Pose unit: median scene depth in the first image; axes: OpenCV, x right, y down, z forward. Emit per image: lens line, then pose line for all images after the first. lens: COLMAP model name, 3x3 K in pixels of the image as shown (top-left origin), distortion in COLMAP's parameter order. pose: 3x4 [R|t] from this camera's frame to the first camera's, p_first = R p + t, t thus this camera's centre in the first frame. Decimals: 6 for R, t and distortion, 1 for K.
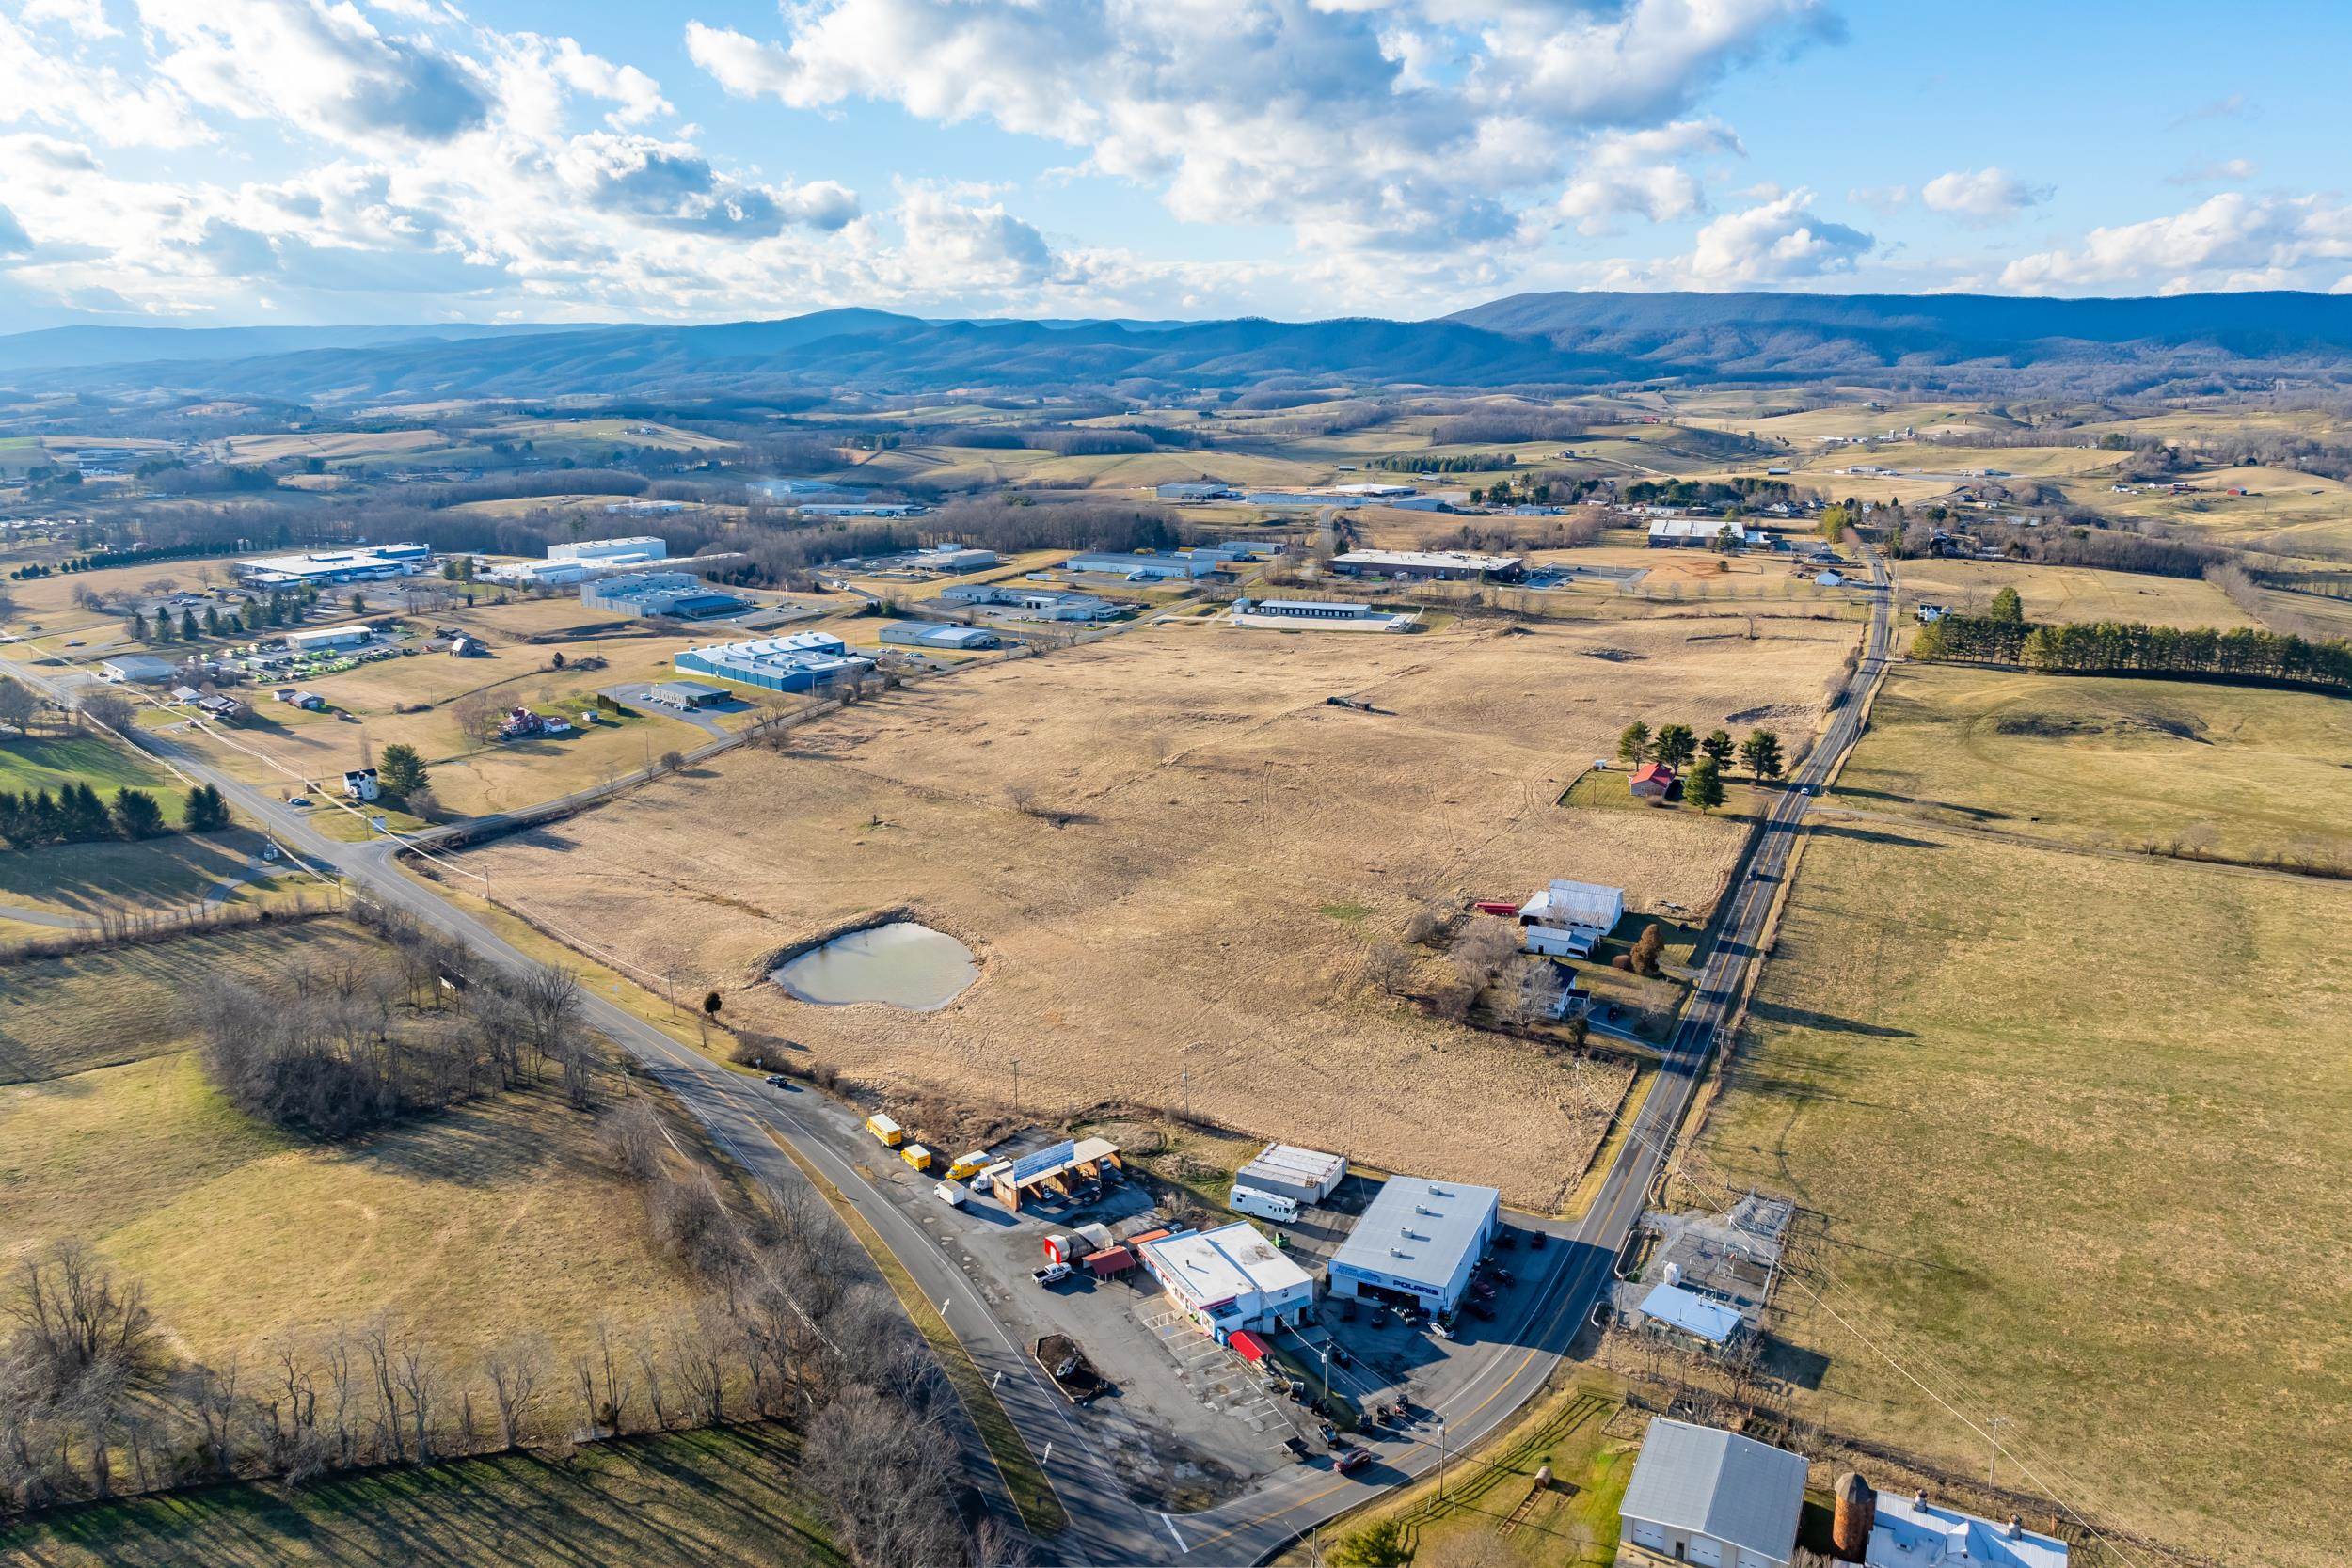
lens RADIAL K [[1655.2, 0, 1179.1], [0, 1655.2, 687.3], [0, 0, 1]] dist [-0.031302, 0.020629]
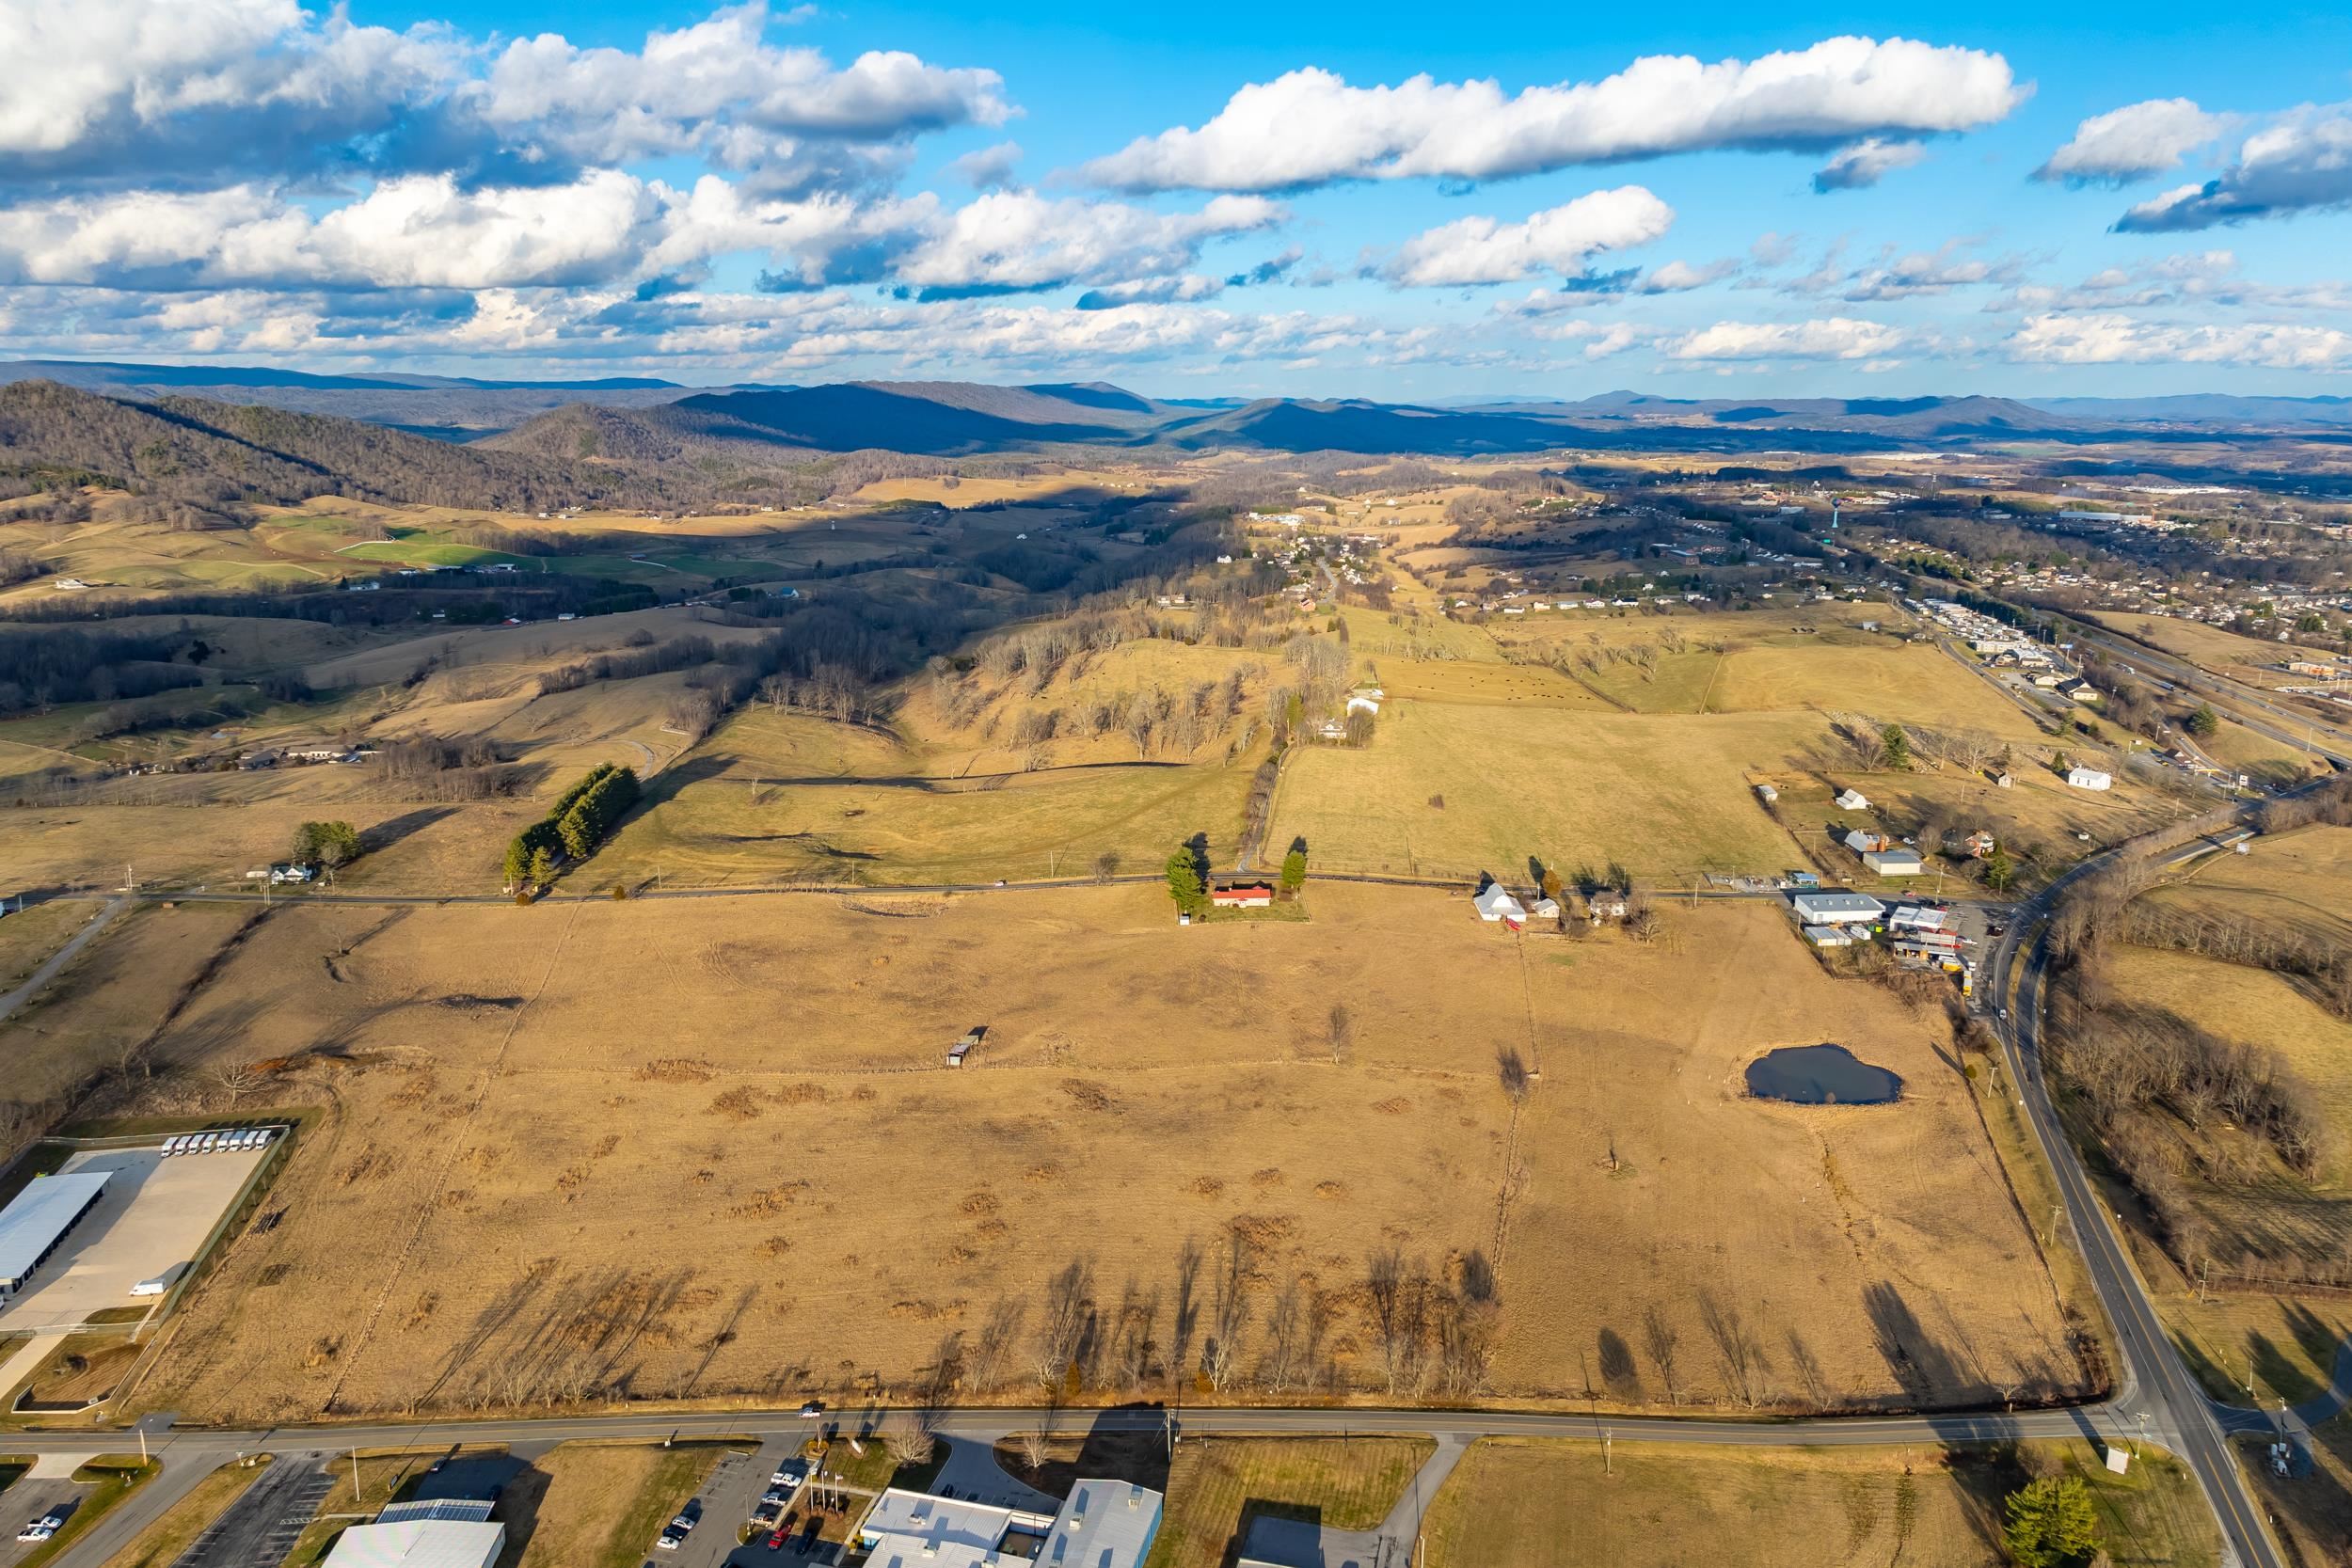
lens RADIAL K [[1646.8, 0, 1177.3], [0, 1646.8, 750.5], [0, 0, 1]] dist [-0.029805, 0.016262]
pose [[-0.477909, -0.191102, 0.857370, -0.578809], [0.173004, 0.936453, 0.305163, -0.333580], [-0.861204, 0.294168, -0.414478, 1.072828]]
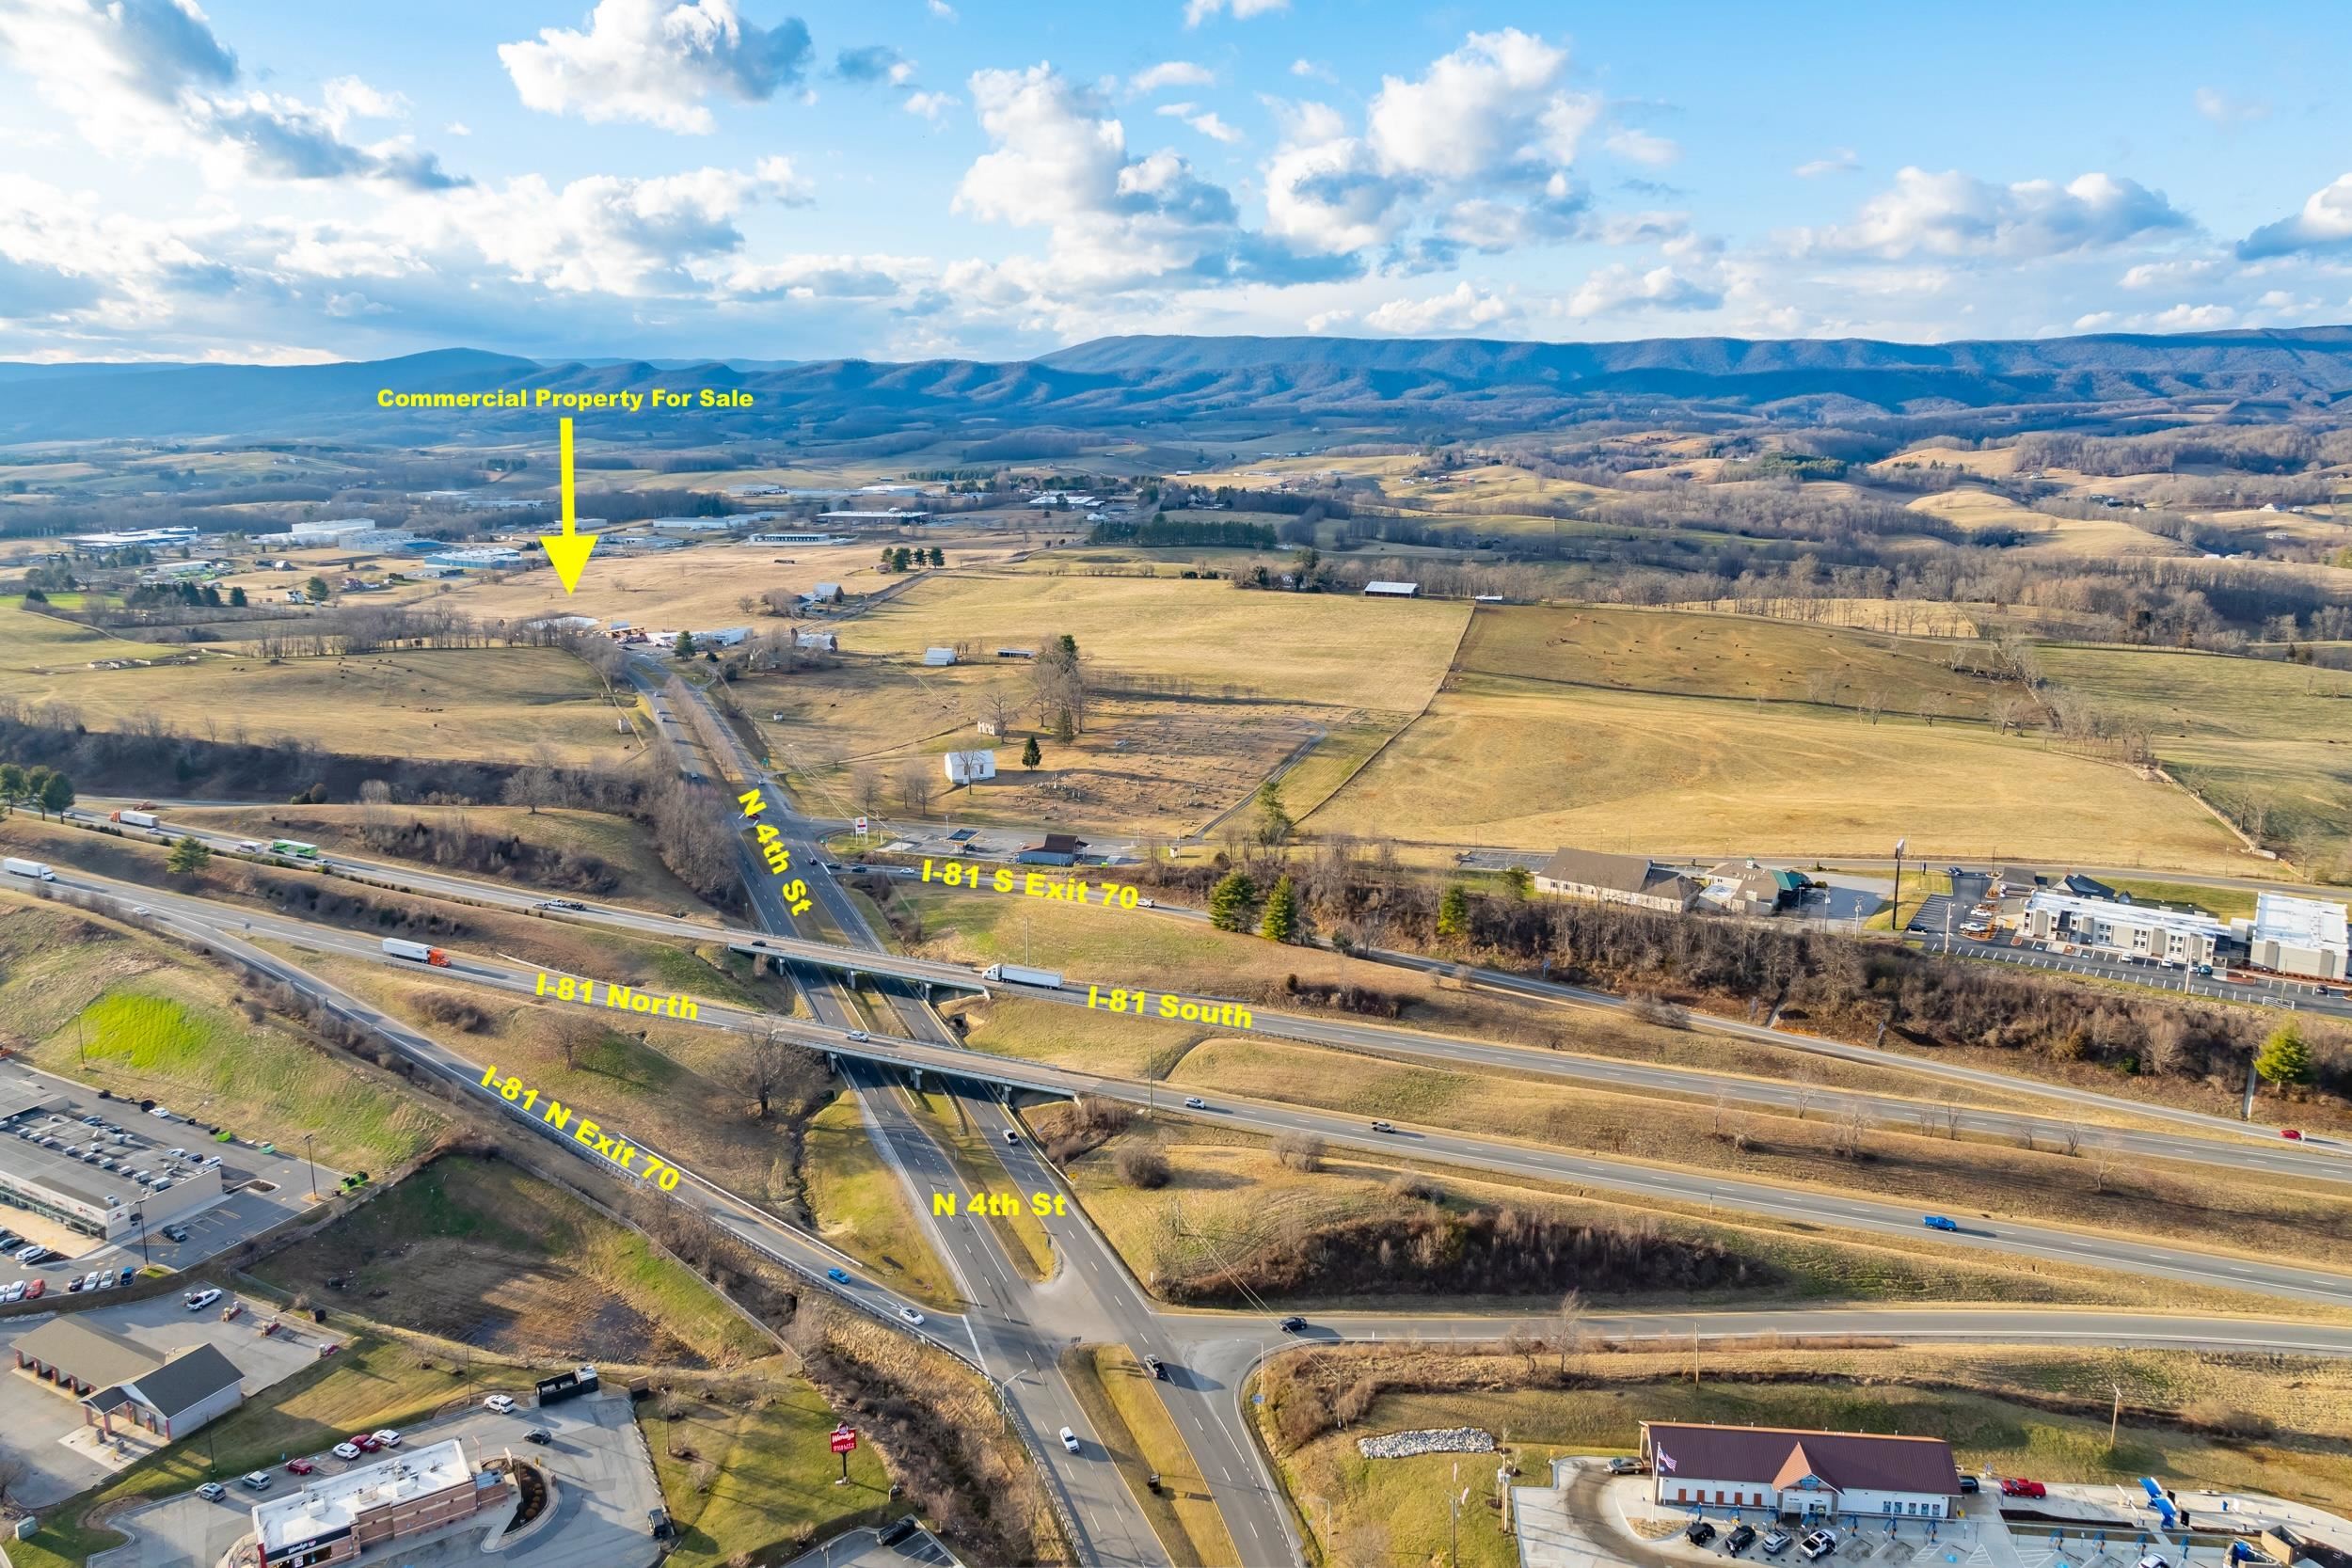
lens RADIAL K [[1641.7, 0, 1183.3], [0, 1641.7, 776.0], [0, 0, 1]] dist [-0.021192, 0.003671]
pose [[0.975703, -0.051991, 0.212839, 0.123088], [0.045495, 0.998340, 0.035307, 0.203764], [-0.214322, -0.024766, 0.976449, -0.992450]]
